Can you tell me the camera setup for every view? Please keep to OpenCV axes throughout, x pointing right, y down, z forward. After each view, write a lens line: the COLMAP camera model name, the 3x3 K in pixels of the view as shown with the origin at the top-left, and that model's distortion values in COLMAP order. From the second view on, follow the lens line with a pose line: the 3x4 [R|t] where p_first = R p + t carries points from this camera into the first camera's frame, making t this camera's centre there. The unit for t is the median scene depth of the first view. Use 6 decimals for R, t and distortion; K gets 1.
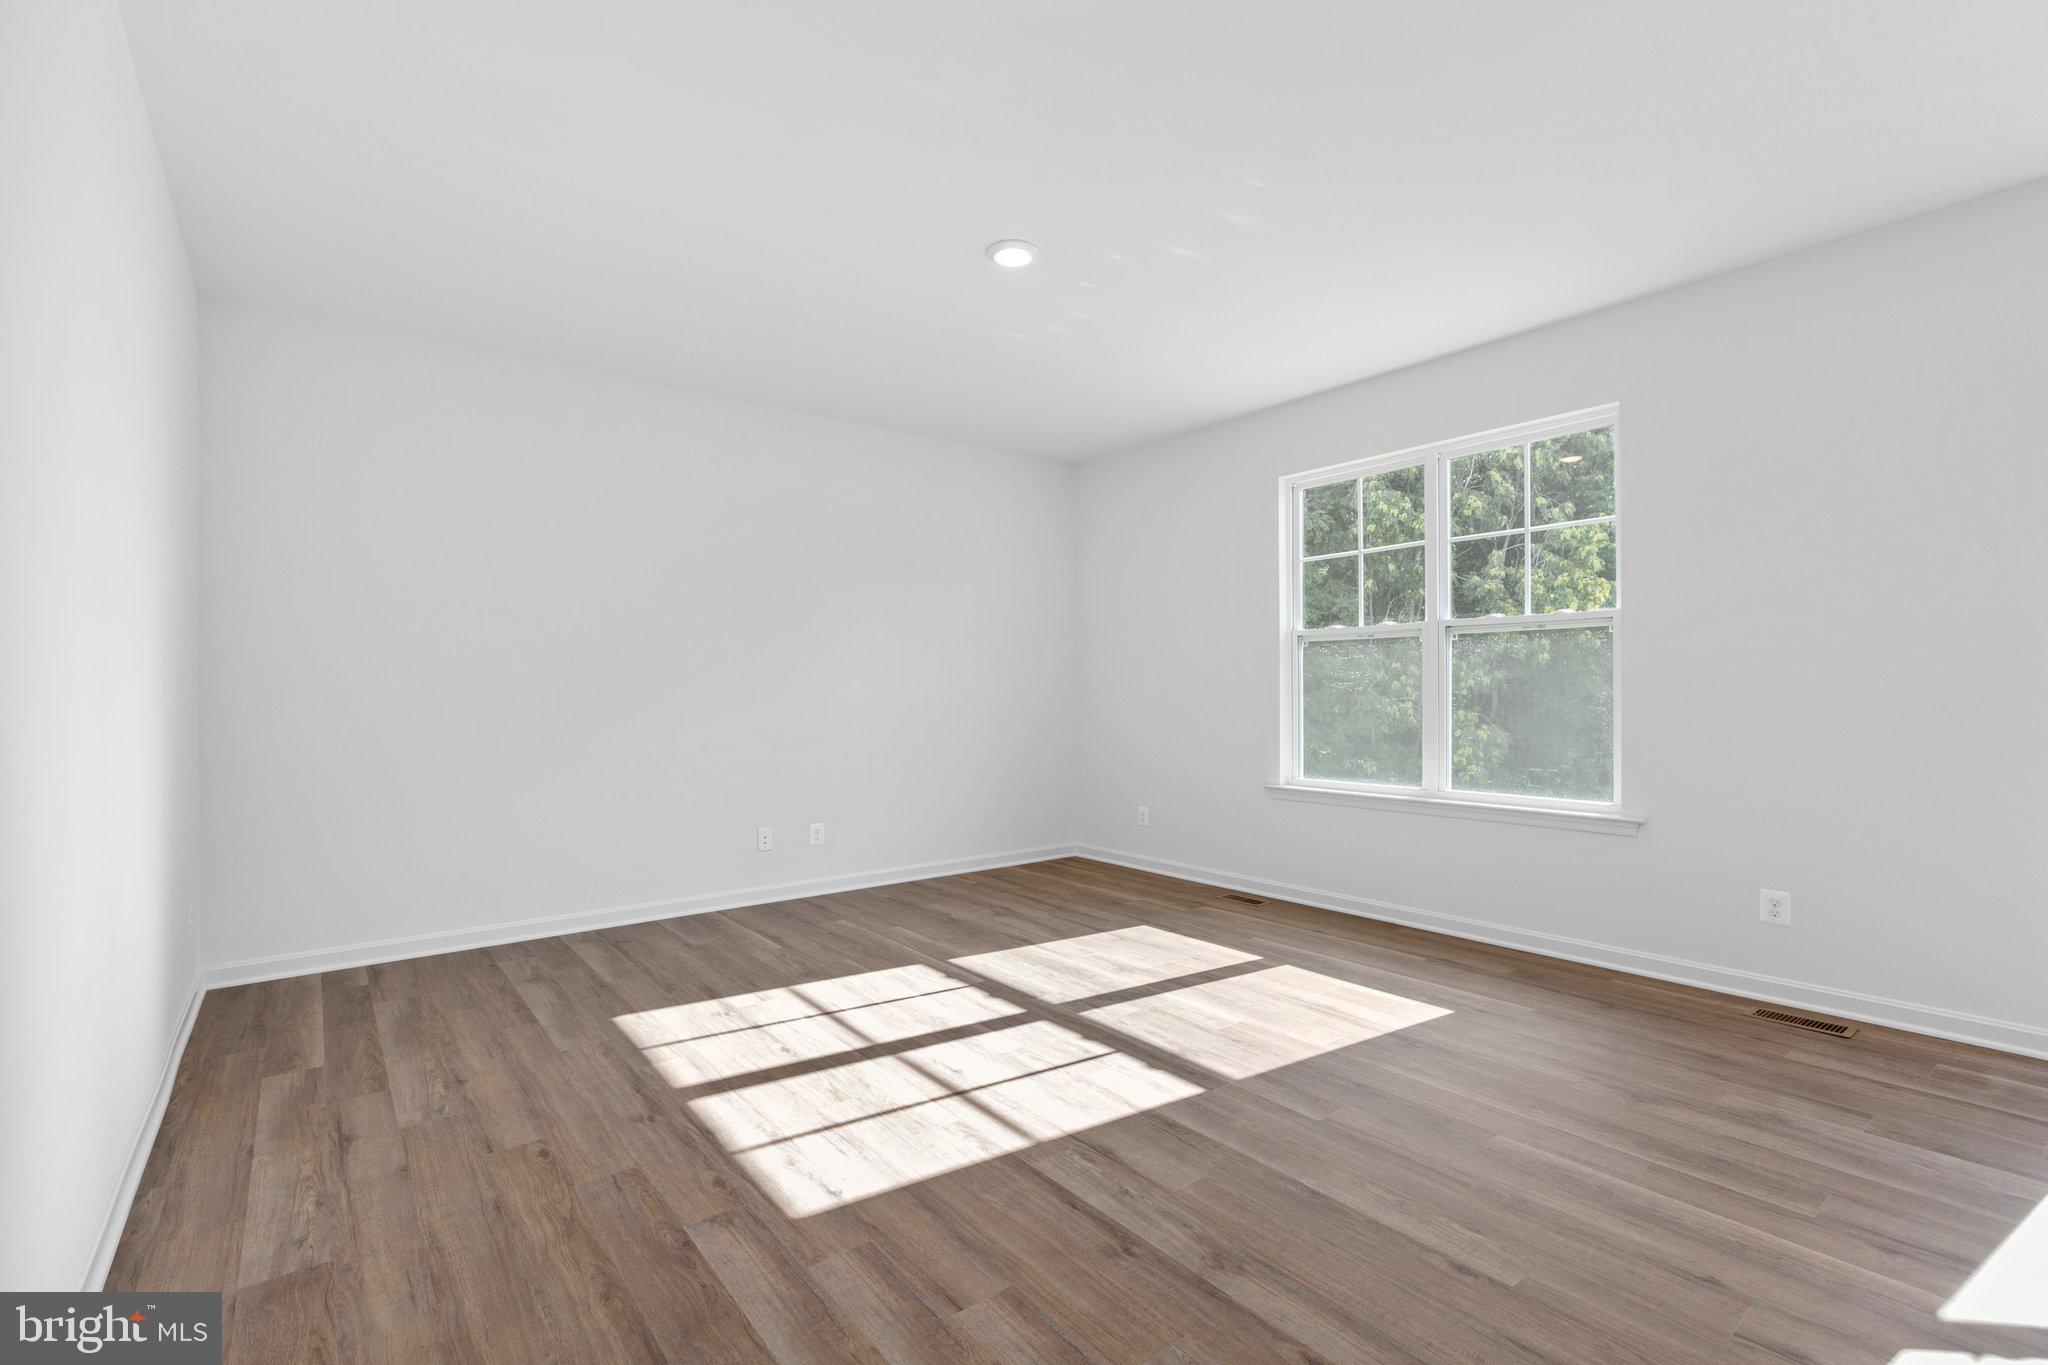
lens RADIAL K [[914.8, 0, 1018.0], [0, 914.8, 698.9], [0, 0, 1]] dist [0.001847, -0.003039]
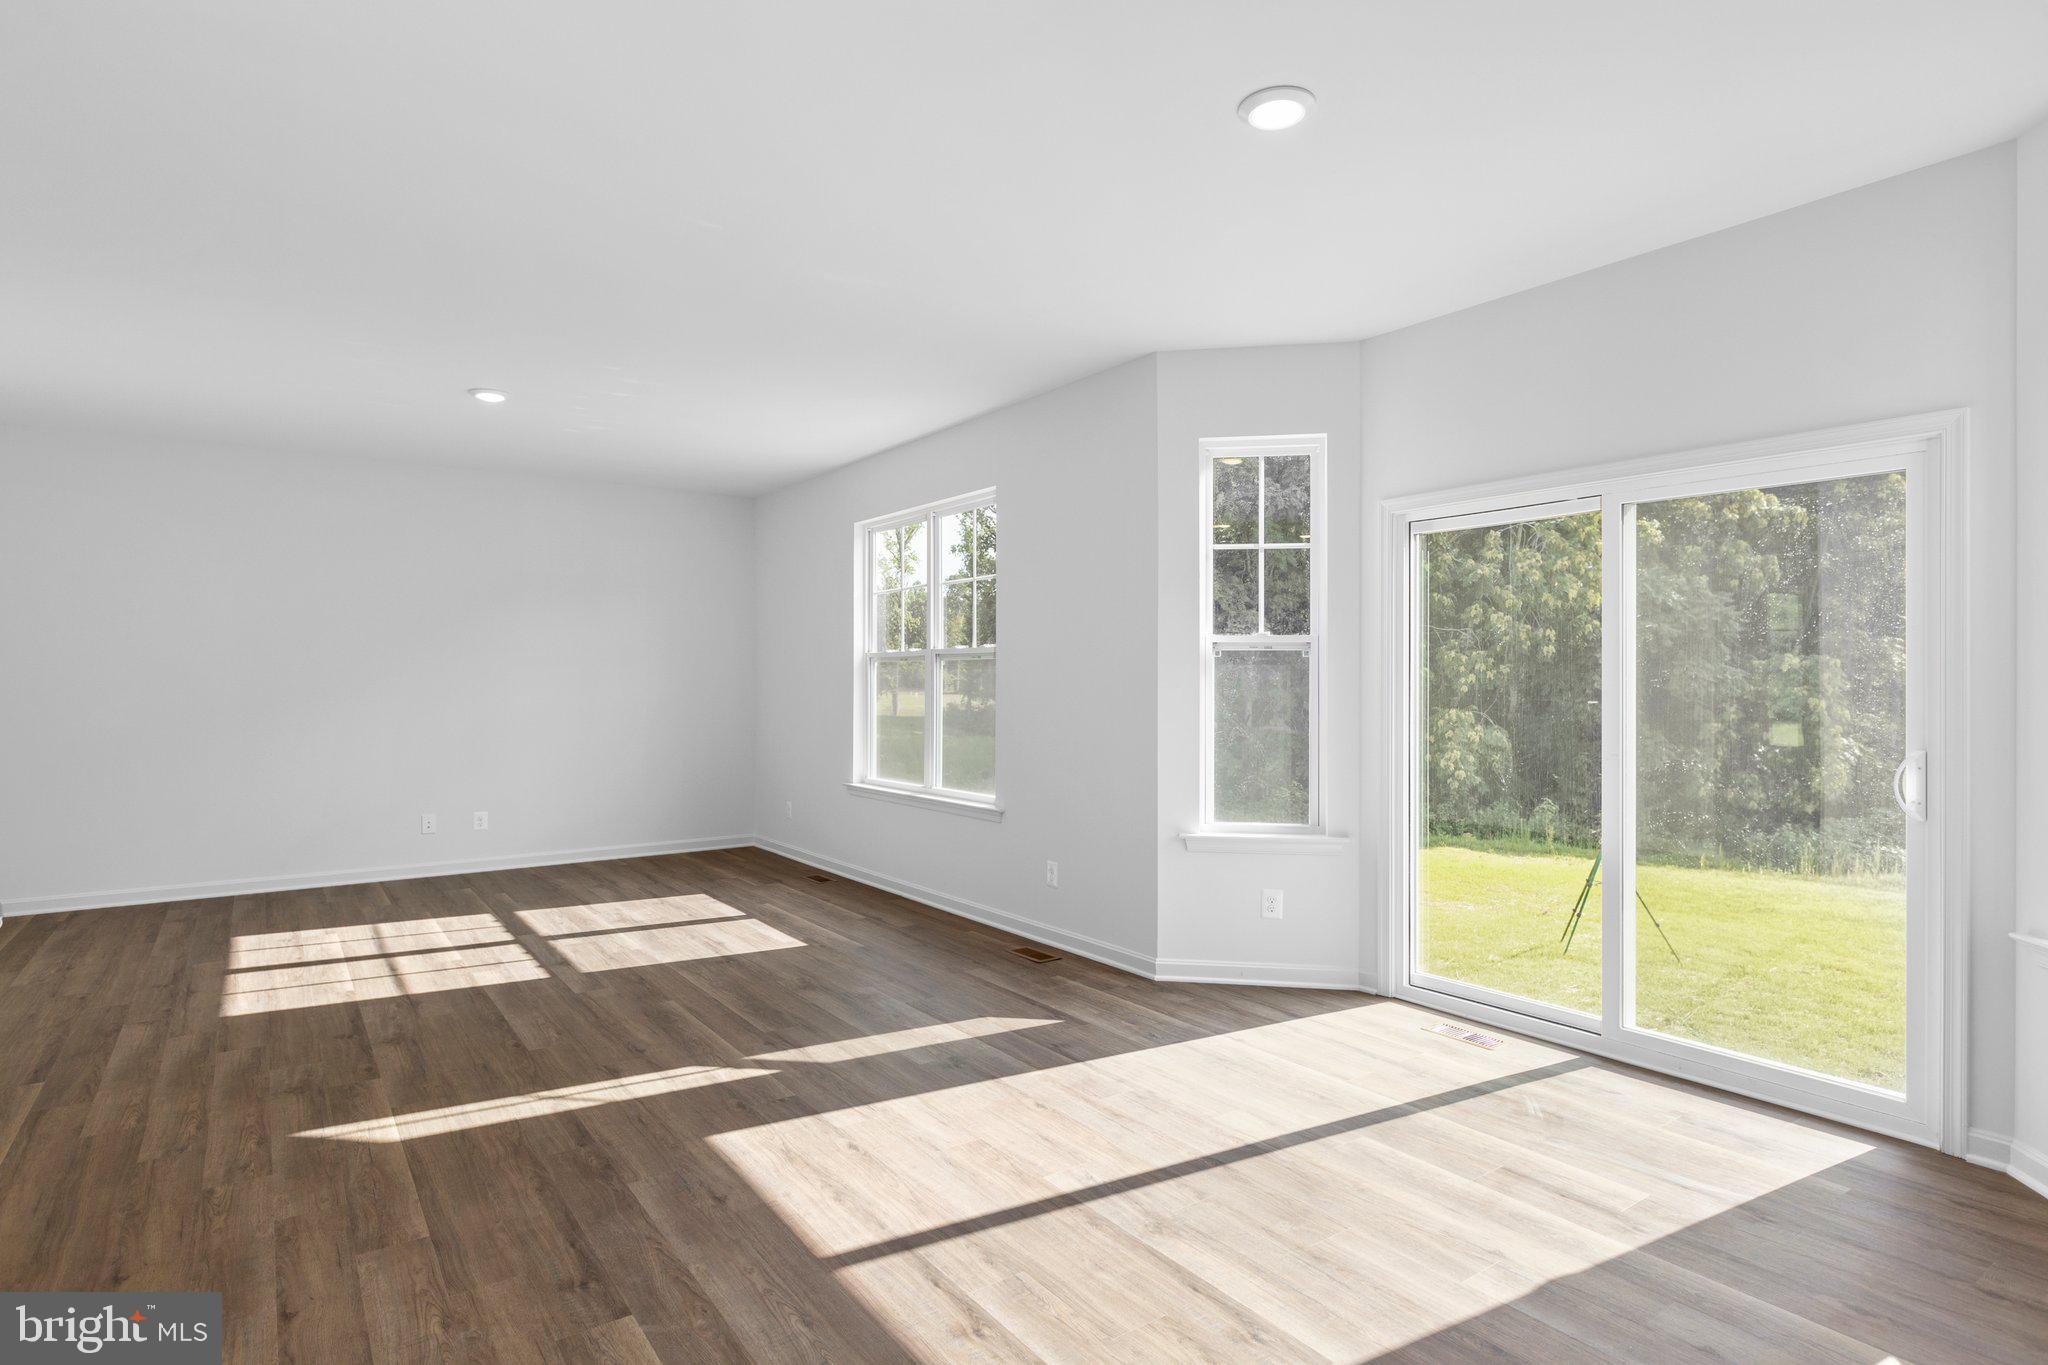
lens RADIAL K [[1075.5, 0, 1020.6], [0, 1075.5, 683.8], [0, 0, 1]] dist [-0.001860, 0.000378]
pose [[0.998889, 0.003235, -0.047019, 0.897383], [-0.003482, 0.999981, -0.005178, -0.044060], [0.047001, 0.005336, 0.998881, -0.607122]]
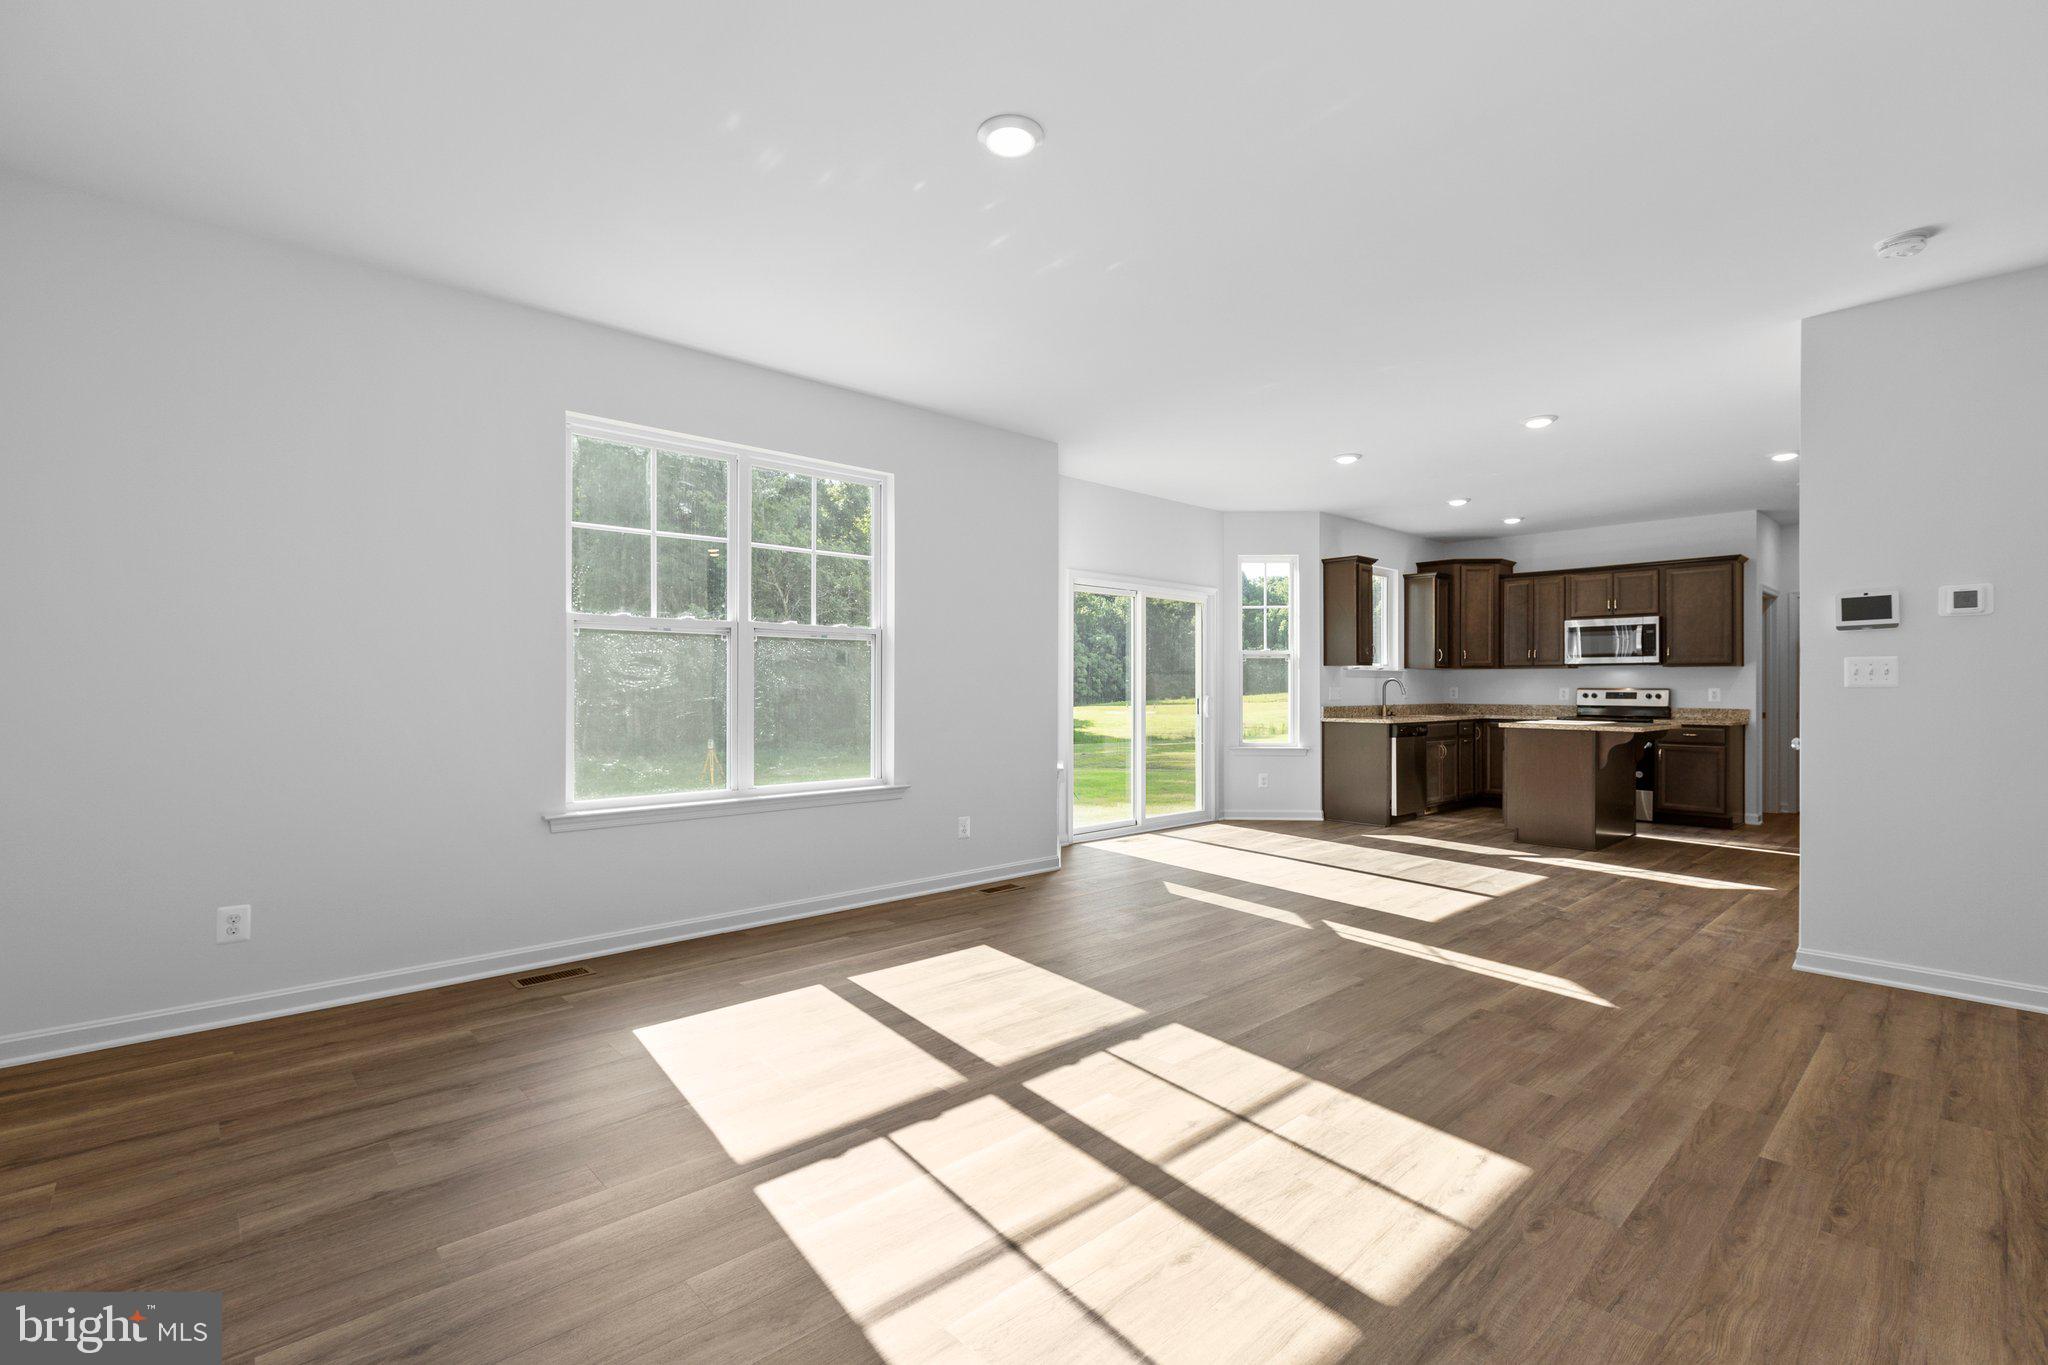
lens RADIAL K [[914.8, 0, 1039.4], [0, 914.8, 691.7], [0, 0, 1]] dist [0.001847, -0.003039]
pose [[-0.092295, -0.000728, 0.995731, -0.809372], [0.007154, 0.999973, 0.001394, -0.008858], [-0.995706, 0.007252, -0.092288, 1.068674]]
